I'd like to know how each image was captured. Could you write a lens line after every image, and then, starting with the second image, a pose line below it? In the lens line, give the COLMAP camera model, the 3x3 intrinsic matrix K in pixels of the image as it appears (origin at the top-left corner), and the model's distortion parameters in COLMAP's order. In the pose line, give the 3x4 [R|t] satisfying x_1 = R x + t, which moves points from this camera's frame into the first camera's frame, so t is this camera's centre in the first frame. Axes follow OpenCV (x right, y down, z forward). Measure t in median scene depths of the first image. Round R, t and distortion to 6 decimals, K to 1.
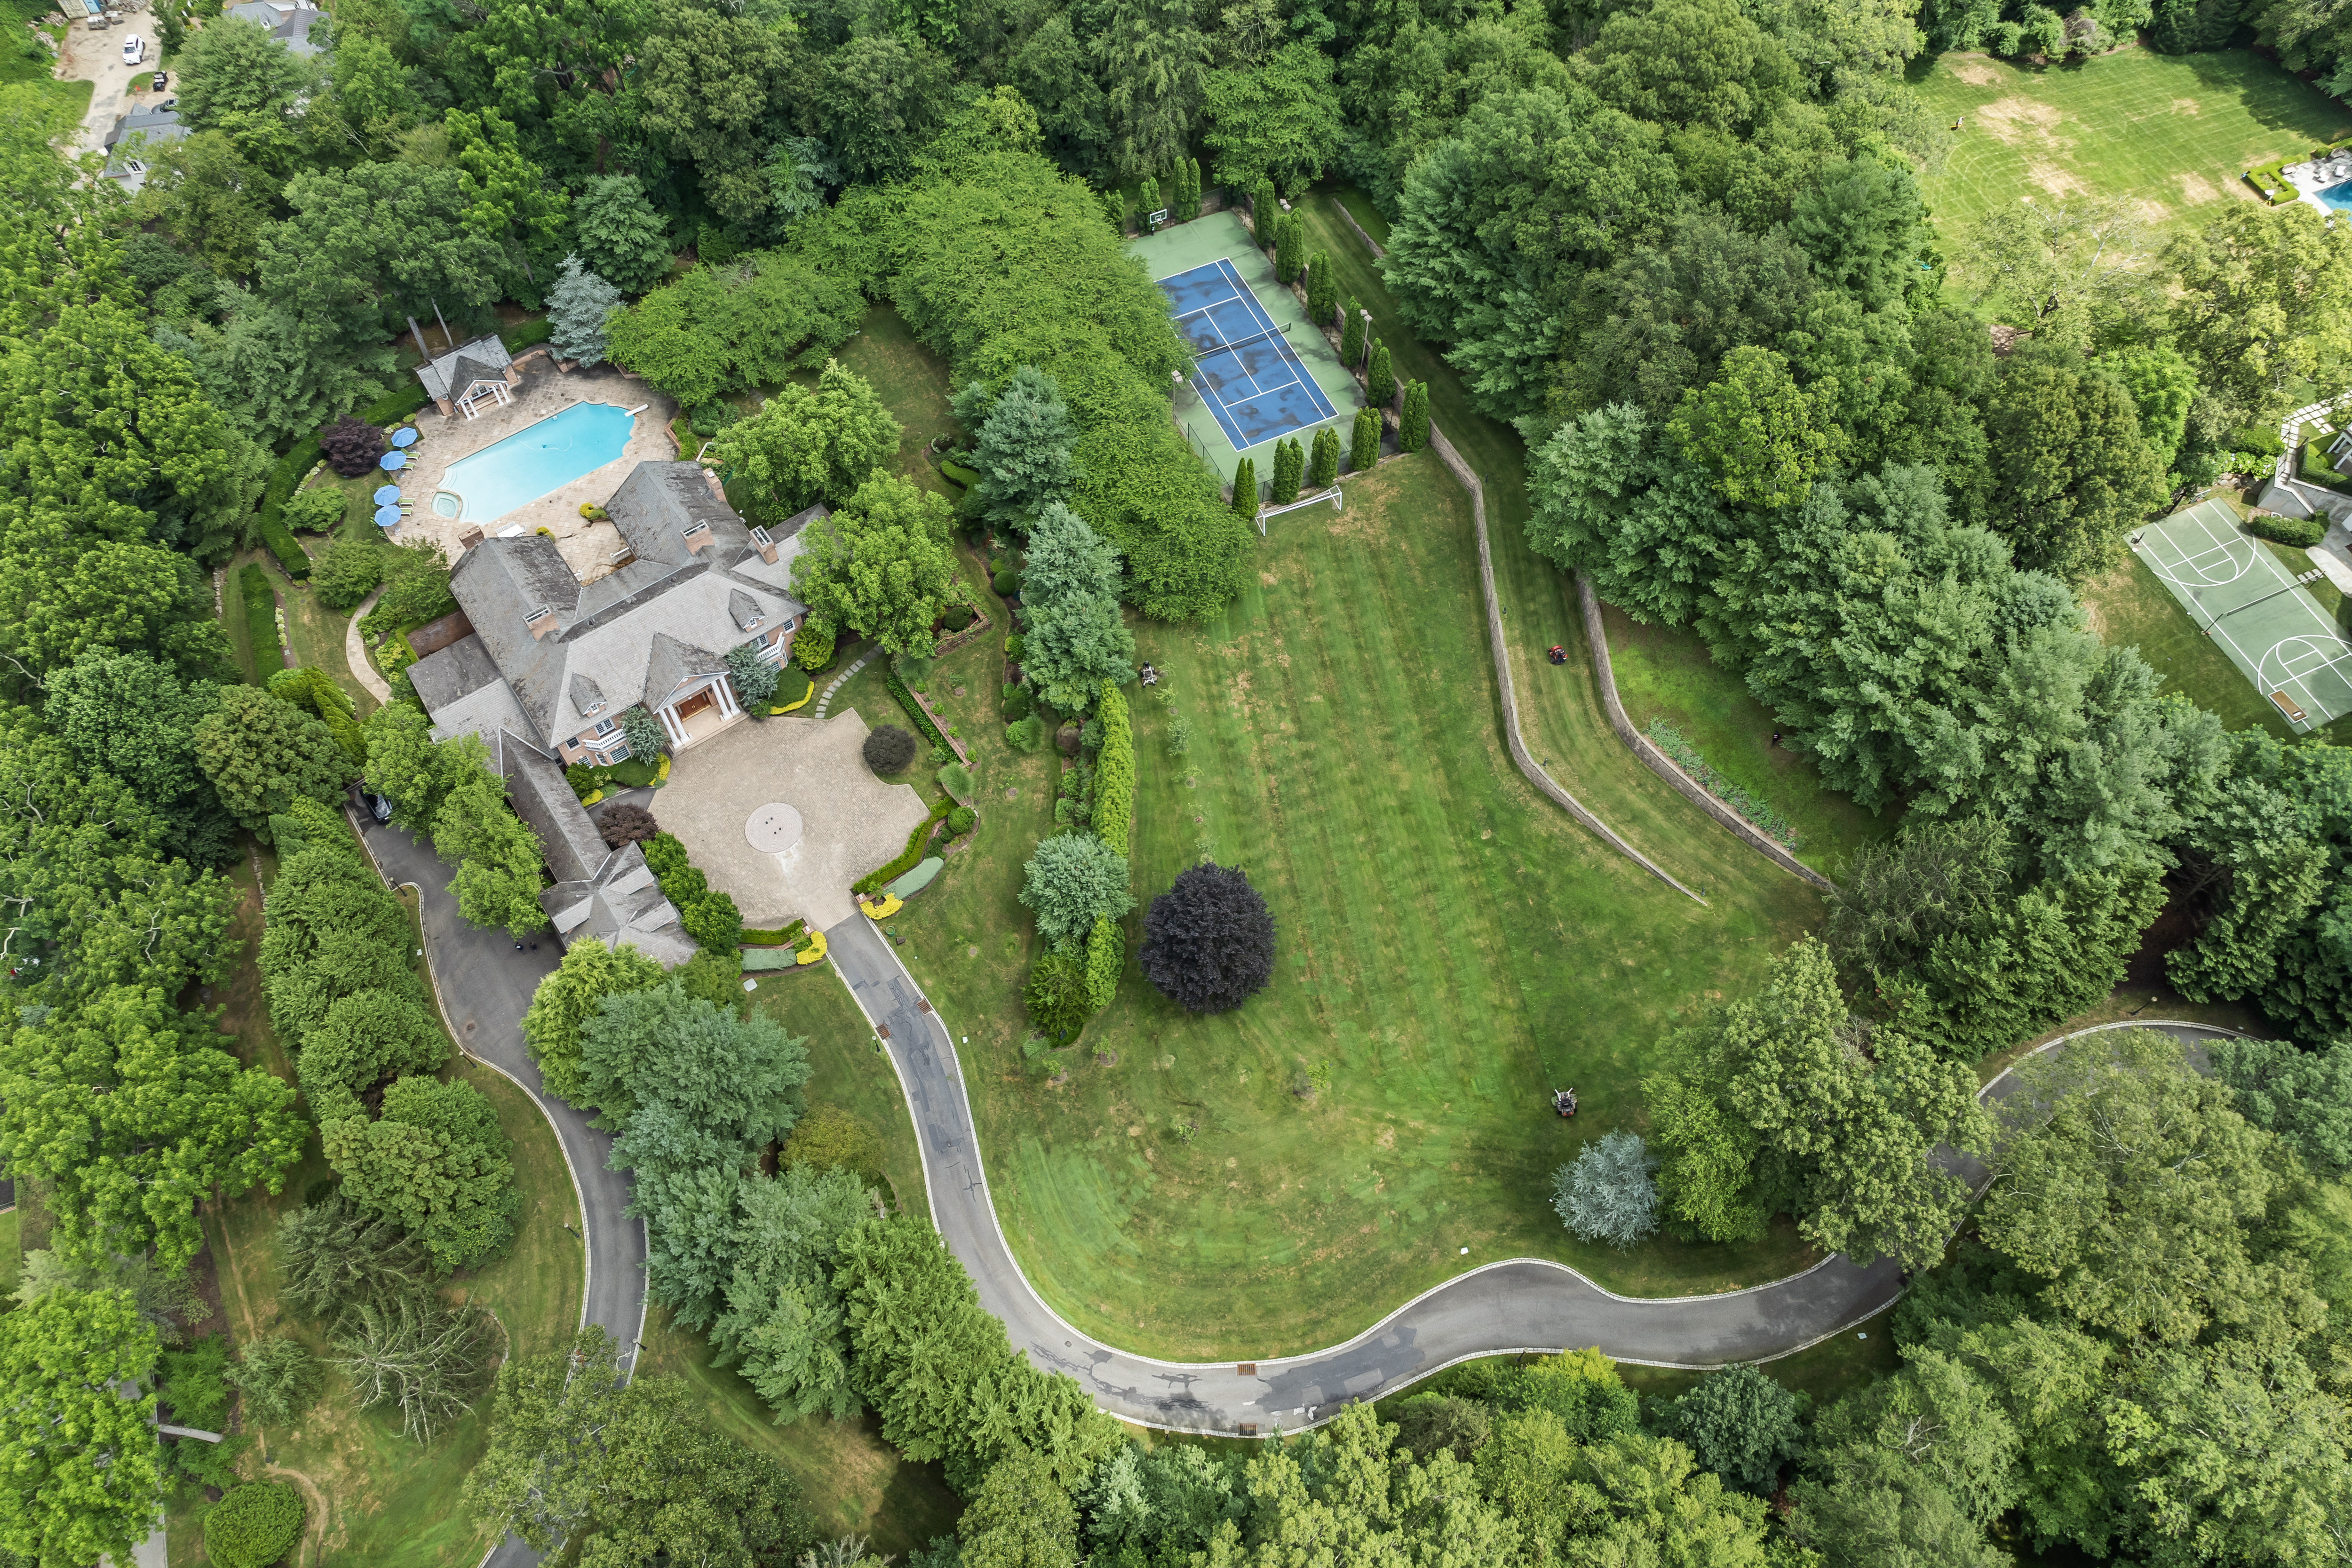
lens RADIAL K [[1652.3, 0, 1172.3], [0, 1652.3, 778.5], [0, 0, 1]] dist [-0.028396, -0.004977]
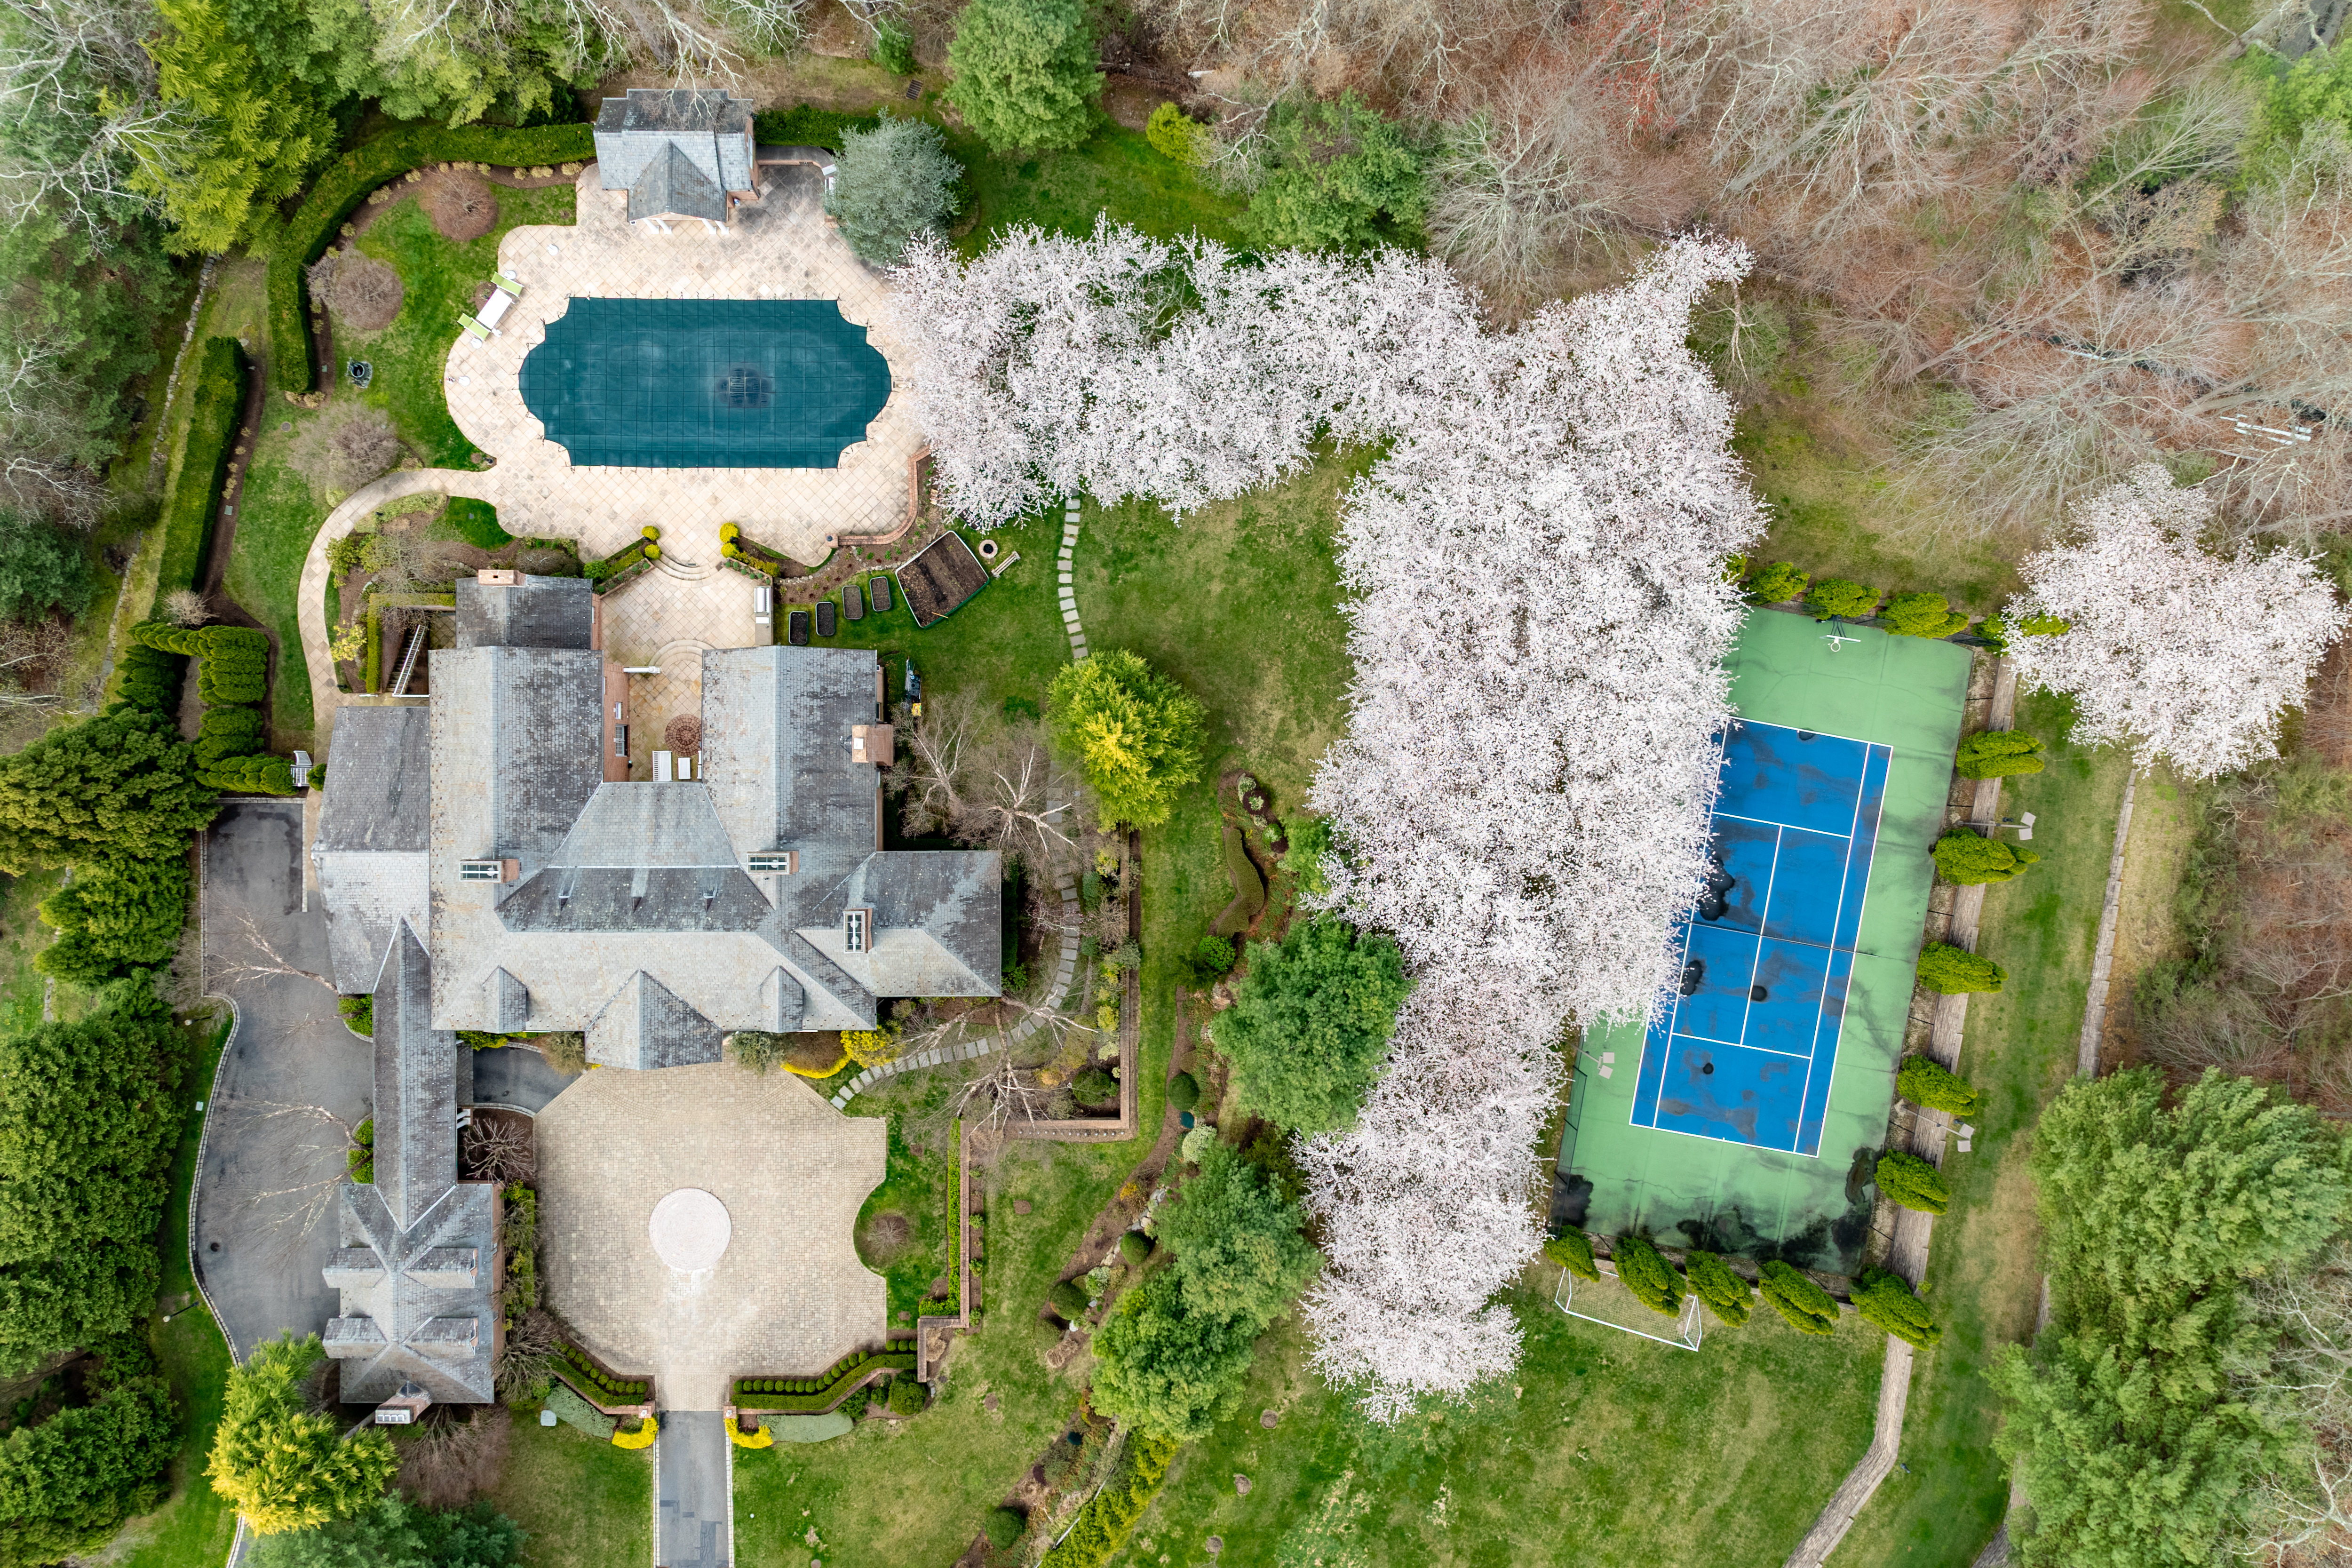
lens RADIAL K [[1652.3, 0, 1172.3], [0, 1652.3, 778.5], [0, 0, 1]] dist [-0.028396, -0.004977]
pose [[0.809478, 0.586286, 0.031848, -0.205870], [-0.525486, 0.699200, 0.484752, -0.528674], [0.261935, -0.409131, 0.874072, 0.520451]]
